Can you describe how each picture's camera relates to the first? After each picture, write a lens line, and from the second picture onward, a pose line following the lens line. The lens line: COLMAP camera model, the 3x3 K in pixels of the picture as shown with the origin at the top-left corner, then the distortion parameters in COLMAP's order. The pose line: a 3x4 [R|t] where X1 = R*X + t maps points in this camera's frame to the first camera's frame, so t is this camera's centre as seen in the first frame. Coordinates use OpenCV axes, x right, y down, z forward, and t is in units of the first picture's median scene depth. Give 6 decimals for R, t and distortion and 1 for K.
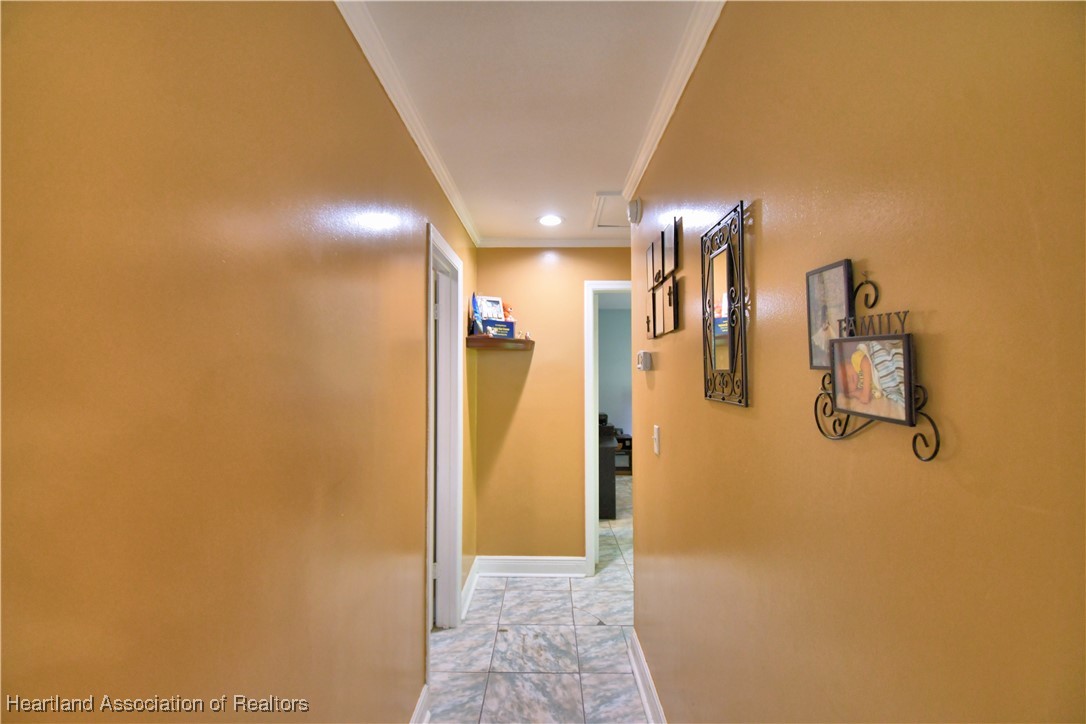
lens RADIAL K [[474.9, 0, 540.9], [0, 474.9, 360.6], [0, 0, 1]] dist [0.023801, -0.026488]
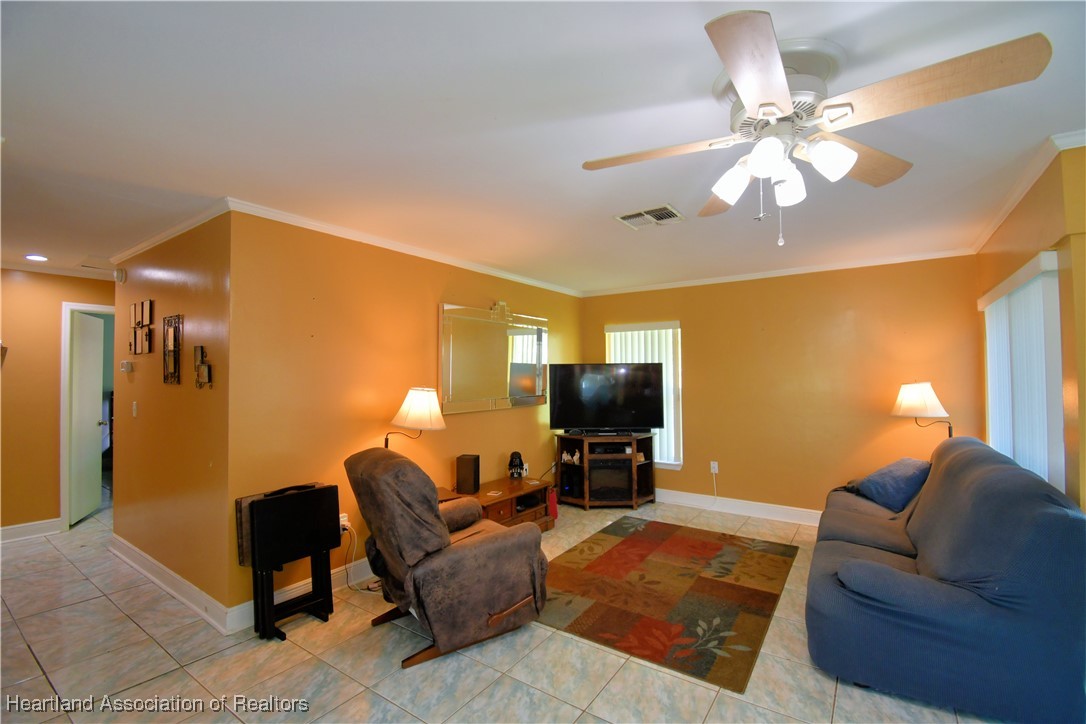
lens RADIAL K [[474.9, 0, 540.9], [0, 474.9, 360.6], [0, 0, 1]] dist [0.023801, -0.026488]
pose [[0.563061, 0.015542, 0.826269, -0.431831], [-0.014178, 0.999858, -0.009145, -0.031756], [-0.826294, -0.006566, 0.563202, -1.444496]]
